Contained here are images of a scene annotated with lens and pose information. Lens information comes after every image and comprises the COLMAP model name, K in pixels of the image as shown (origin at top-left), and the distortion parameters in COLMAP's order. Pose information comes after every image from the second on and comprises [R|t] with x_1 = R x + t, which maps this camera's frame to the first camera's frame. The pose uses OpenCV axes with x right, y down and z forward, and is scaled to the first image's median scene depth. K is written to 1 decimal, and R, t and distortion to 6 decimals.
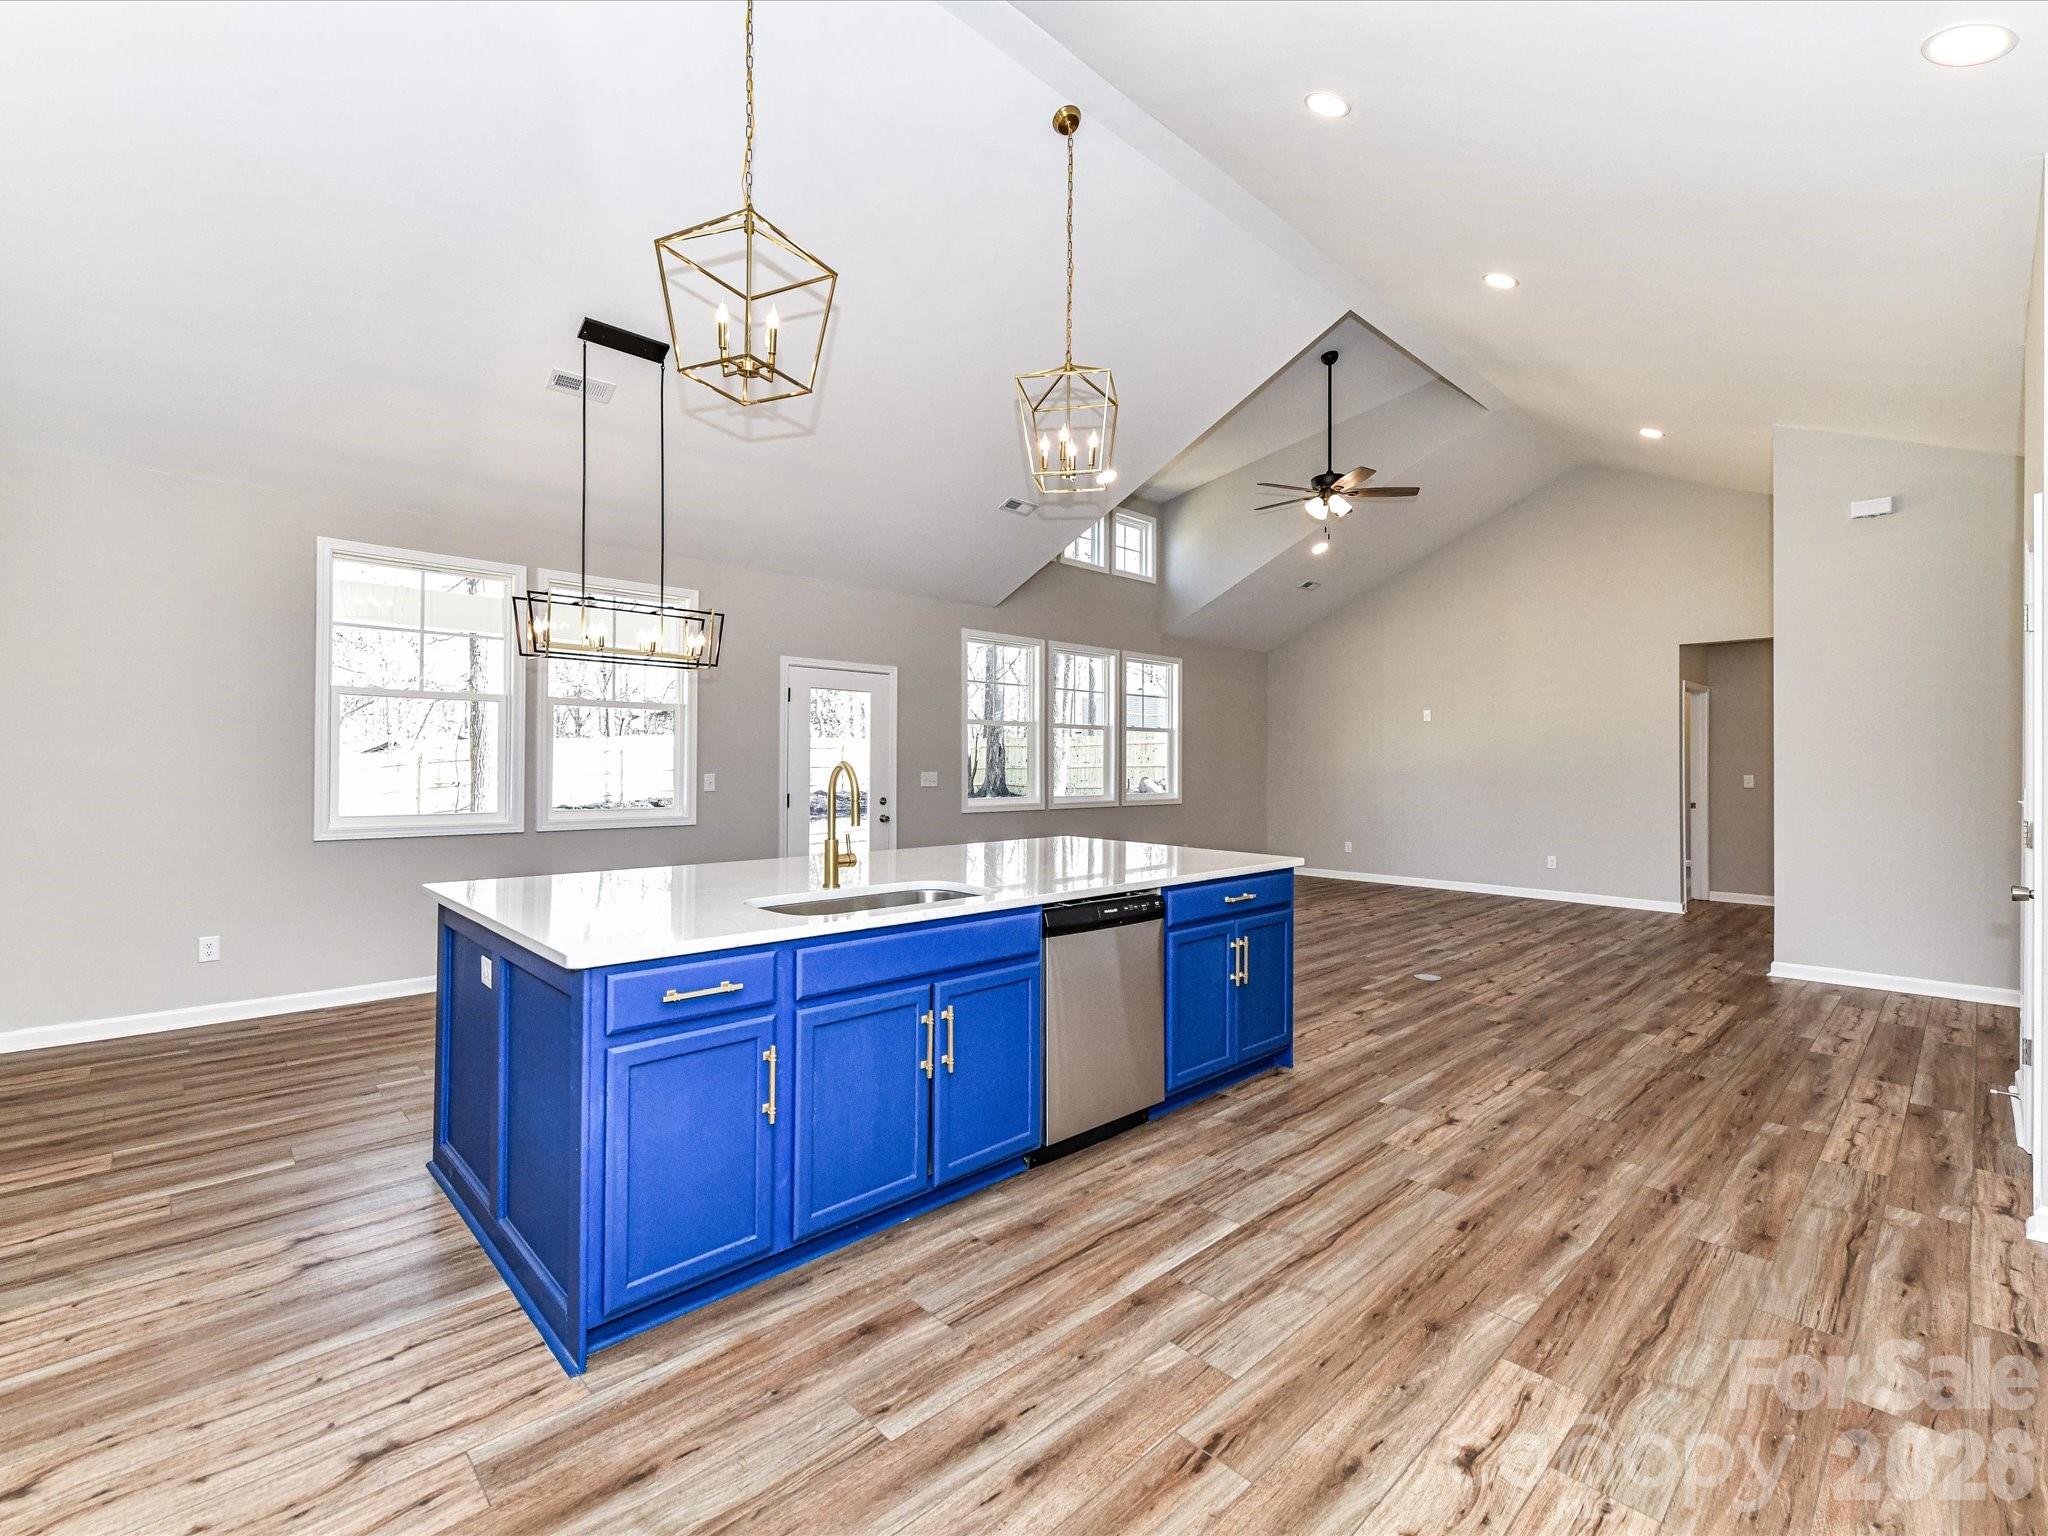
lens RADIAL K [[917.0, 0, 1021.8], [0, 917.0, 762.6], [0, 0, 1]] dist [0.010130, -0.003679]
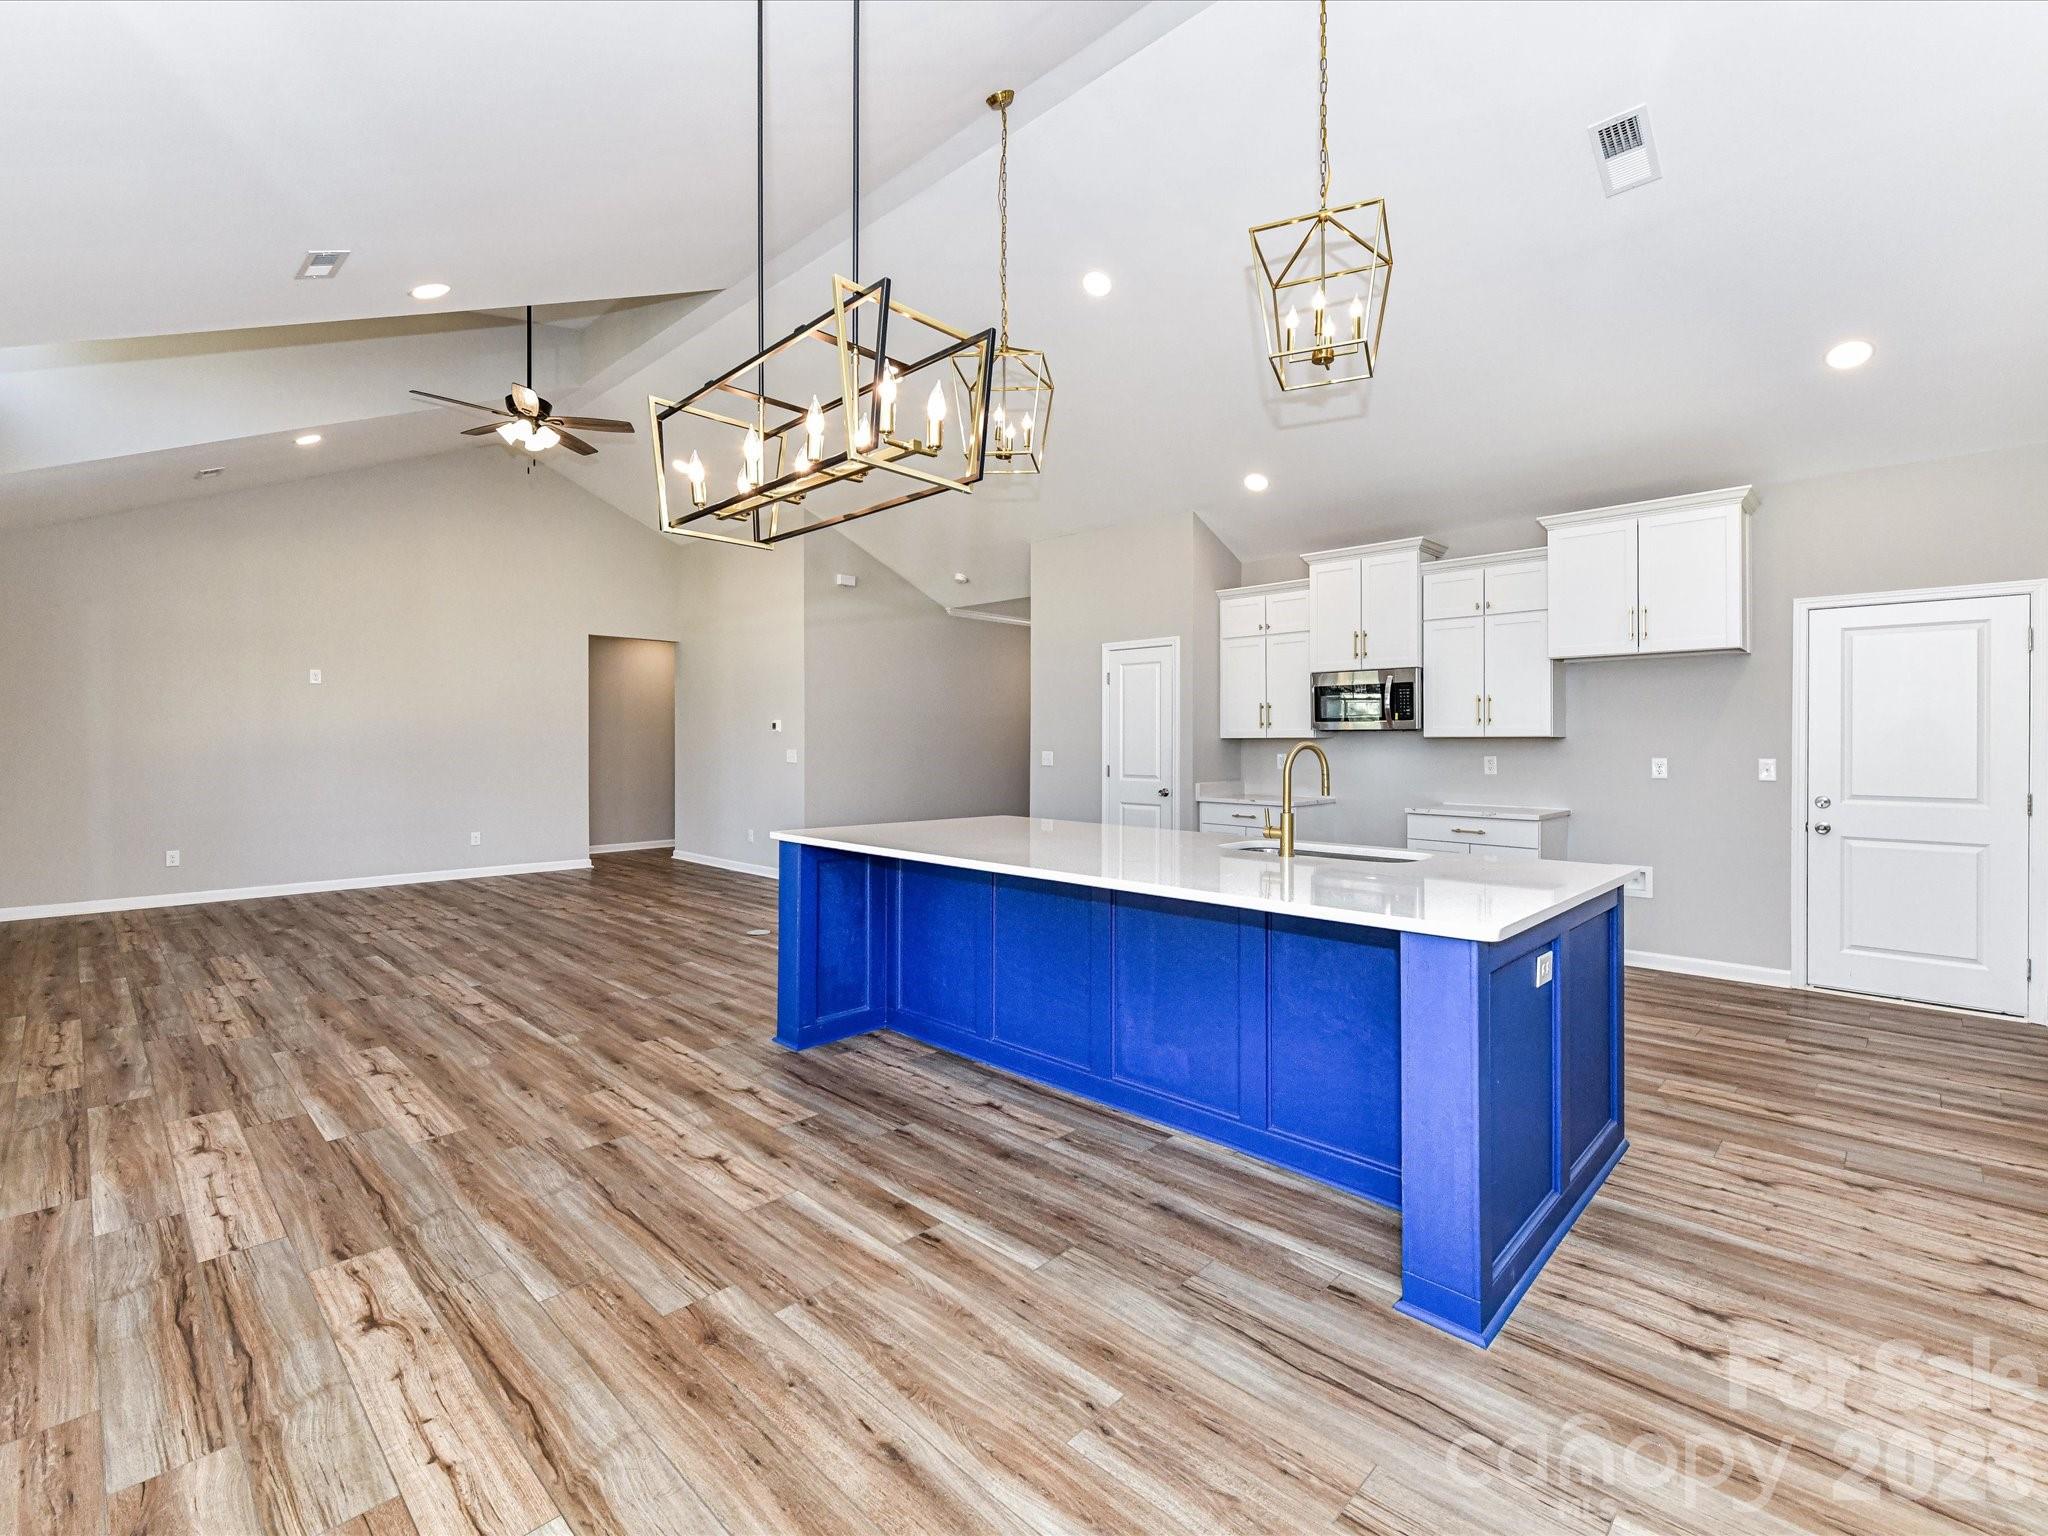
lens RADIAL K [[917.0, 0, 1042.5], [0, 917.0, 751.6], [0, 0, 1]] dist [0.010130, -0.003679]
pose [[-0.050275, -0.016196, 0.998604, -0.599971], [-0.006103, 0.999855, 0.015909, -0.003944], [-0.998717, -0.005294, -0.050366, 0.609319]]
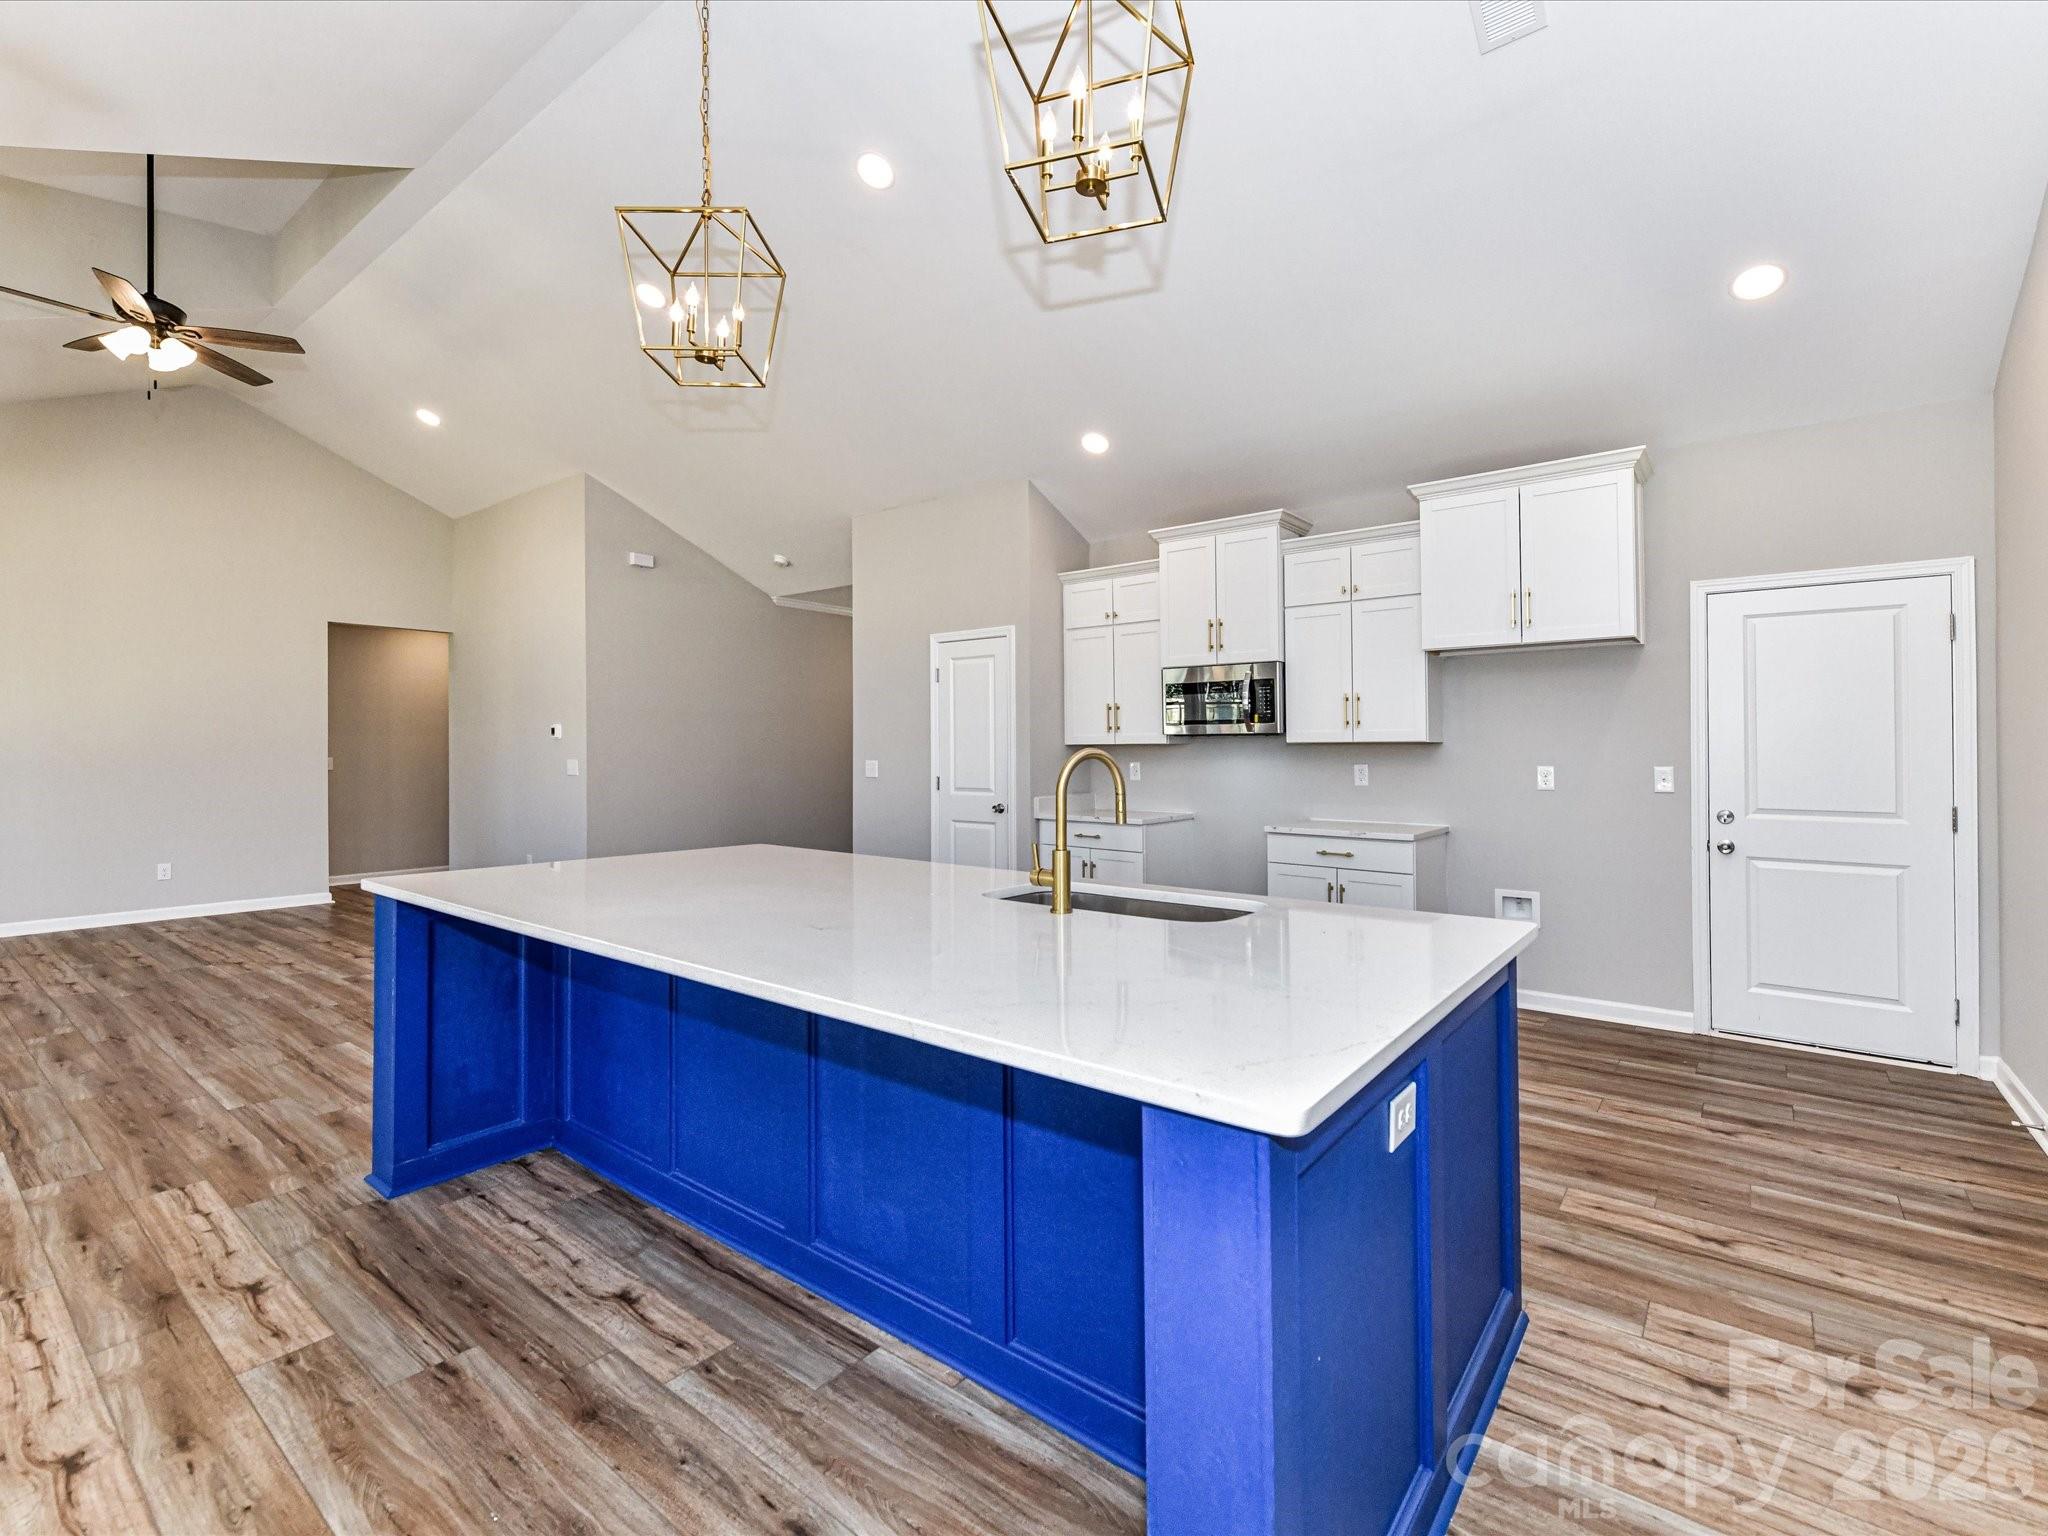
lens RADIAL K [[917.0, 0, 1043.6], [0, 917.0, 741.5], [0, 0, 1]] dist [0.010130, -0.003679]
pose [[-0.152171, 0.002560, 0.988351, -0.449918], [-0.003909, 0.999987, -0.003192, -0.003859], [-0.988346, -0.004349, -0.152159, 0.509044]]
